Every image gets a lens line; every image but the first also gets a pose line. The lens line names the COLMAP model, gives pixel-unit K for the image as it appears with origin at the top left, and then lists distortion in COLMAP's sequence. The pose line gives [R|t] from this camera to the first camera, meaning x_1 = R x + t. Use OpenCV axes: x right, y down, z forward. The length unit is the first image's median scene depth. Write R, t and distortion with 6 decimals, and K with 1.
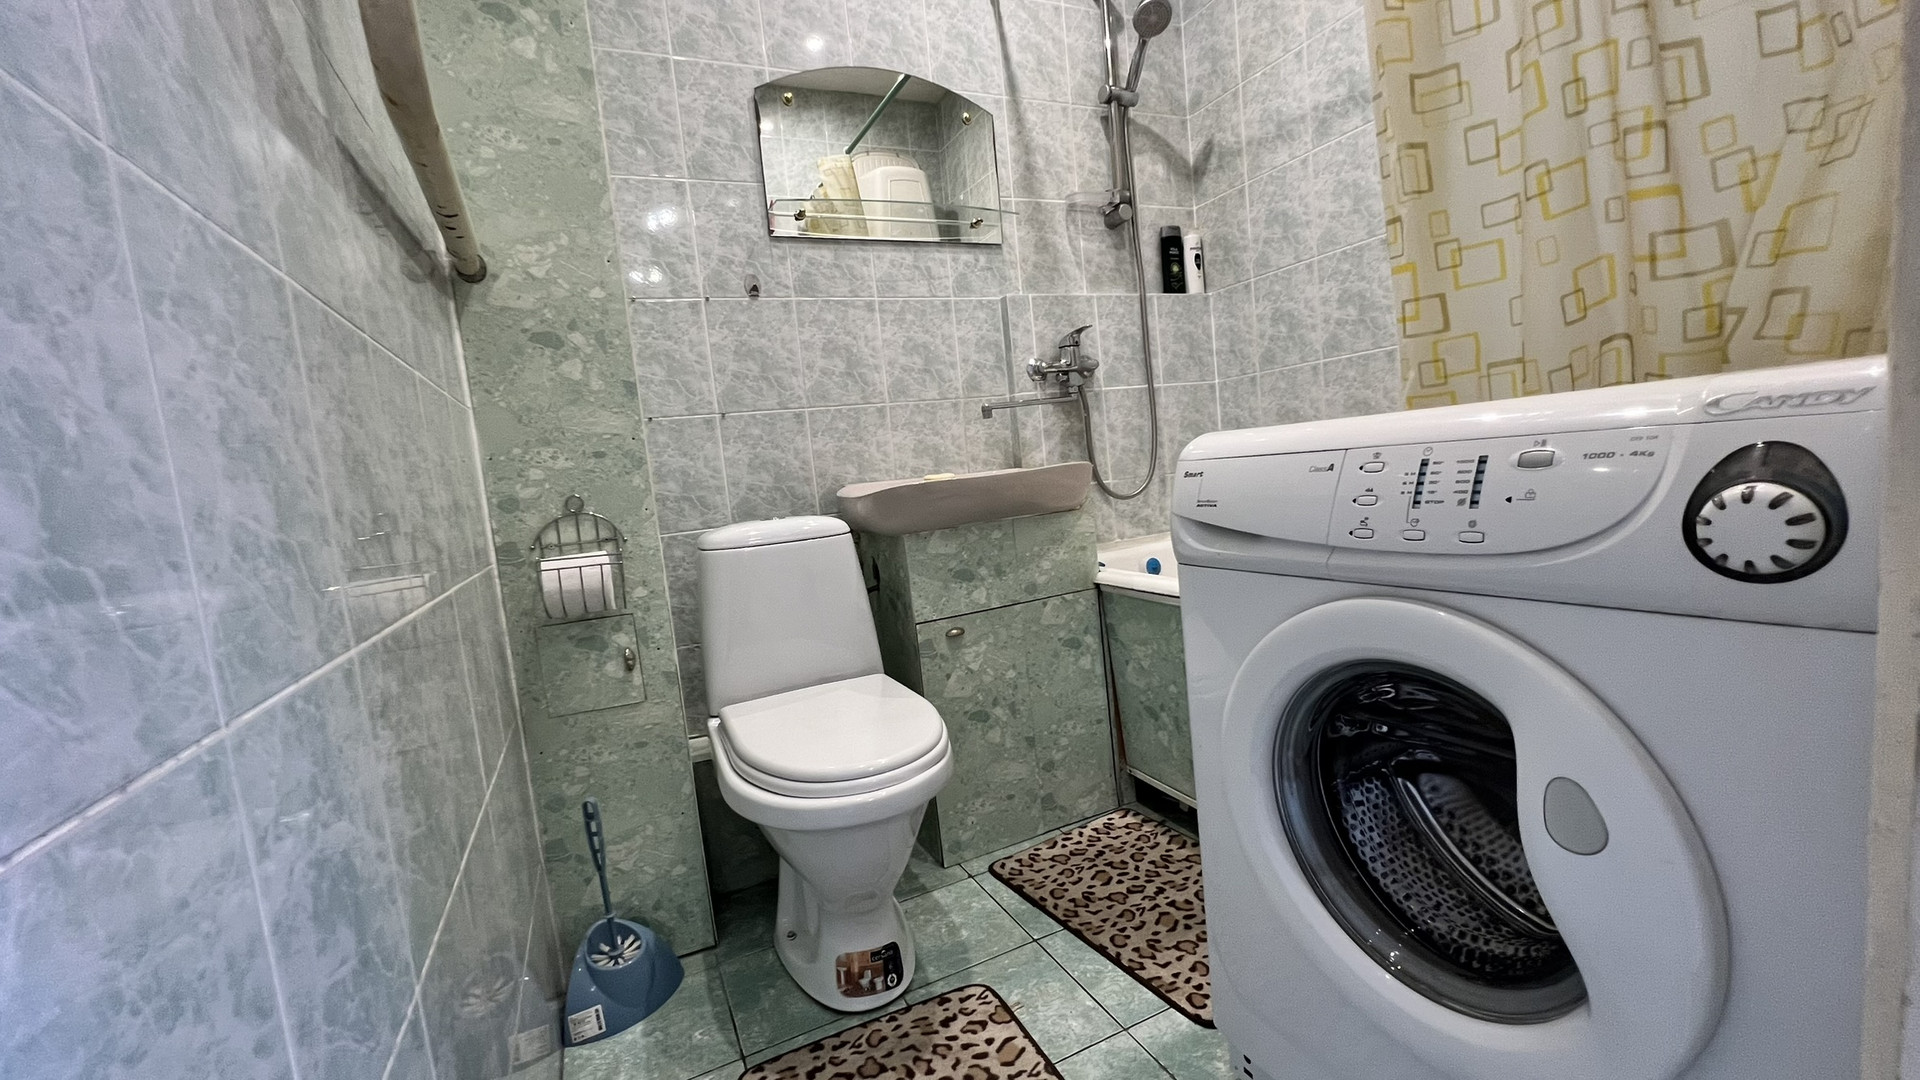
lens RADIAL K [[769.9, 0, 955.0], [0, 769.9, 541.9], [0, 0, 1]] dist [-0.001902, 0.000513]
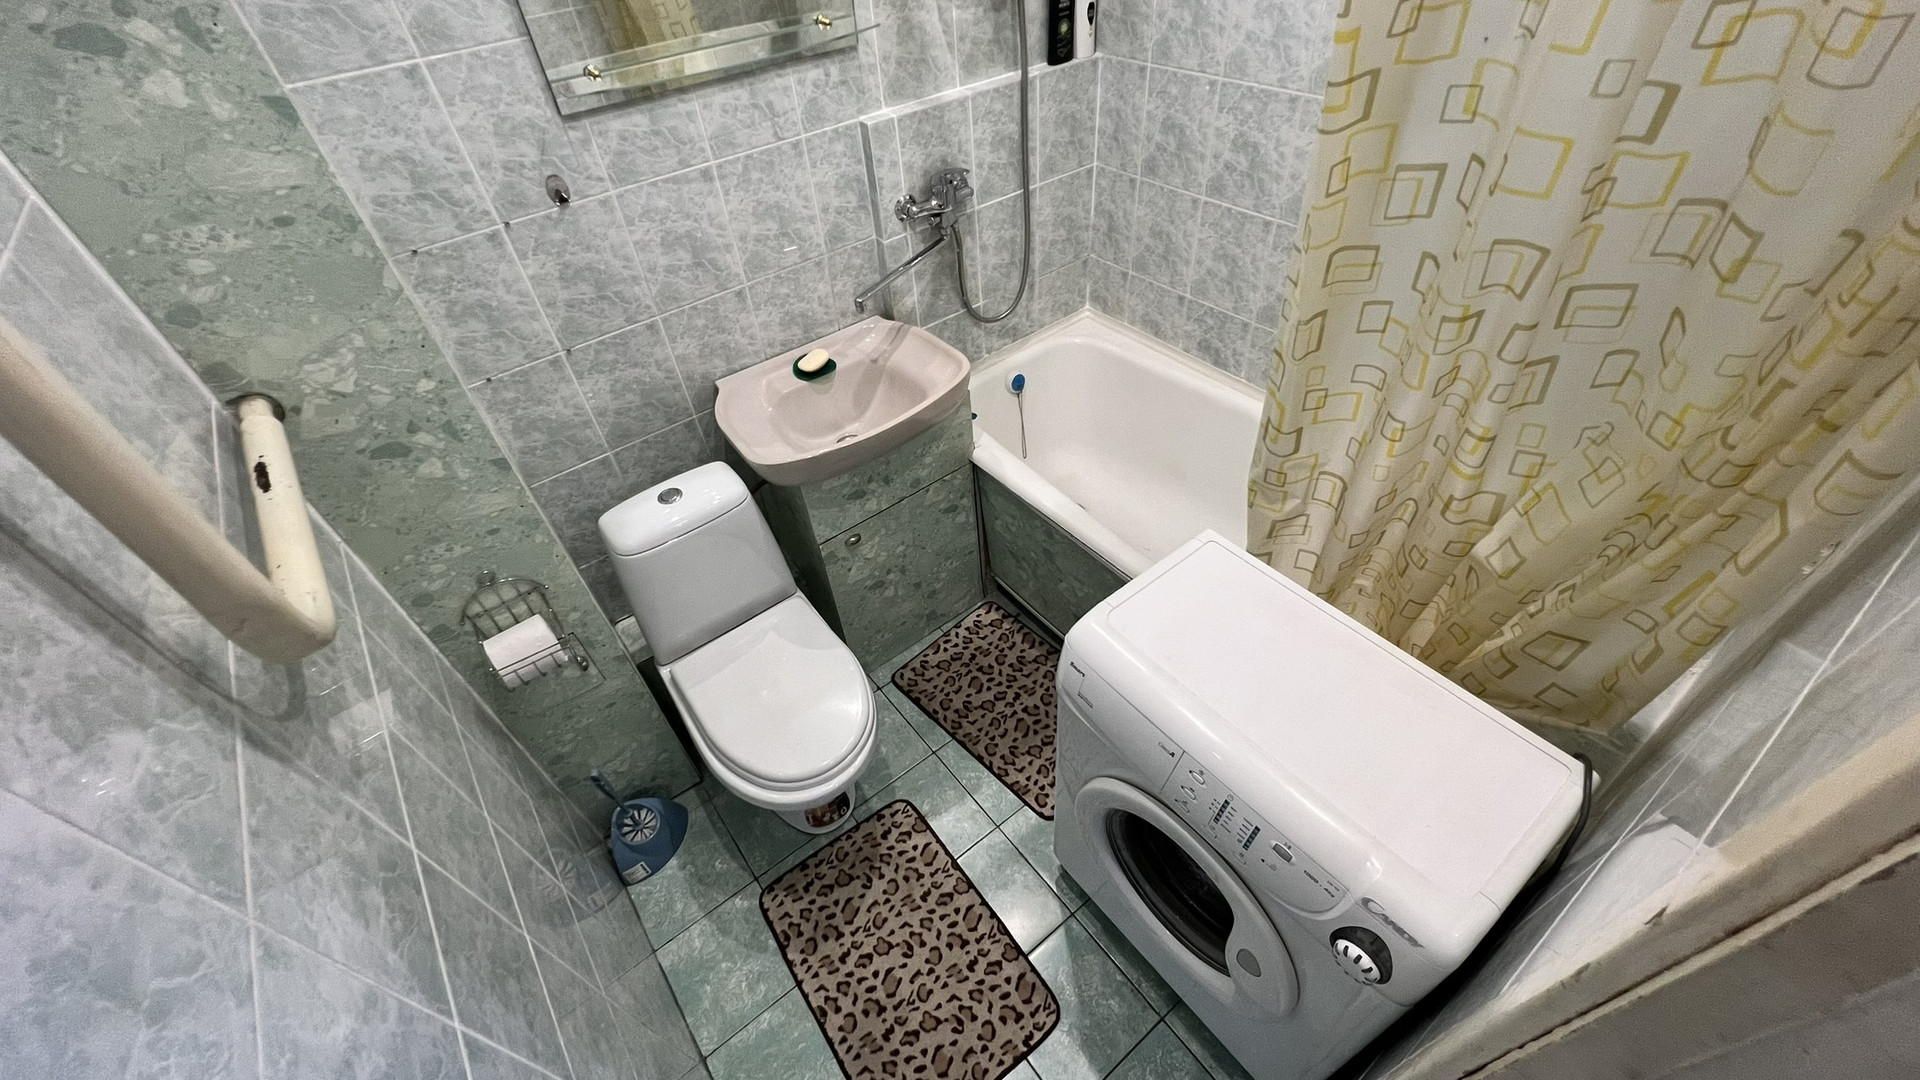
lens RADIAL K [[769.9, 0, 955.0], [0, 769.9, 541.9], [0, 0, 1]] dist [-0.001902, 0.000513]
pose [[0.976710, -0.124991, 0.174400, -0.055145], [-0.007807, 0.791568, 0.611031, -0.623387], [-0.214423, -0.598161, 0.772156, 0.100073]]
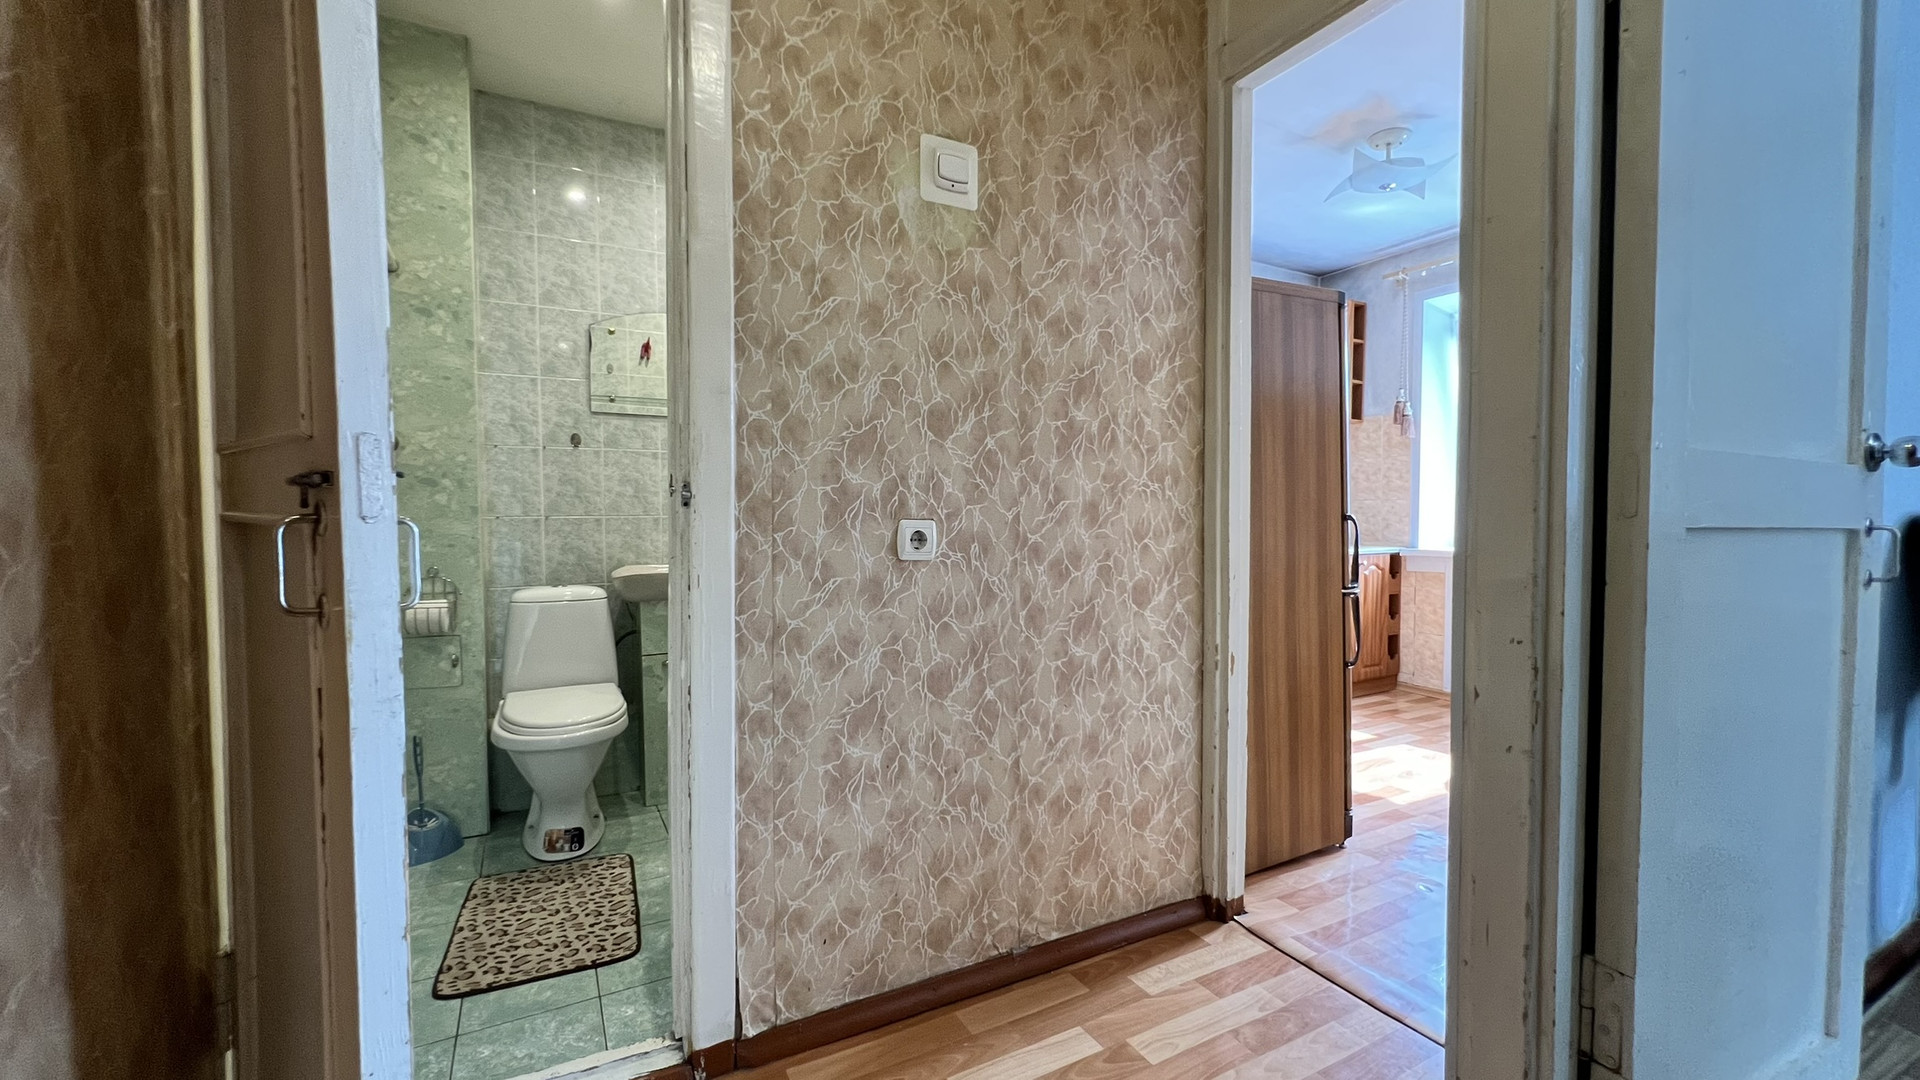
lens RADIAL K [[770.7, 0, 955.3], [0, 770.7, 543.0], [0, 0, 1]] dist [-0.000551, 0.000220]
pose [[0.993536, 0.093733, 0.064034, 0.530742], [-0.089469, 0.993768, -0.066490, -0.093035], [-0.069867, 0.060331, 0.995730, -0.786943]]
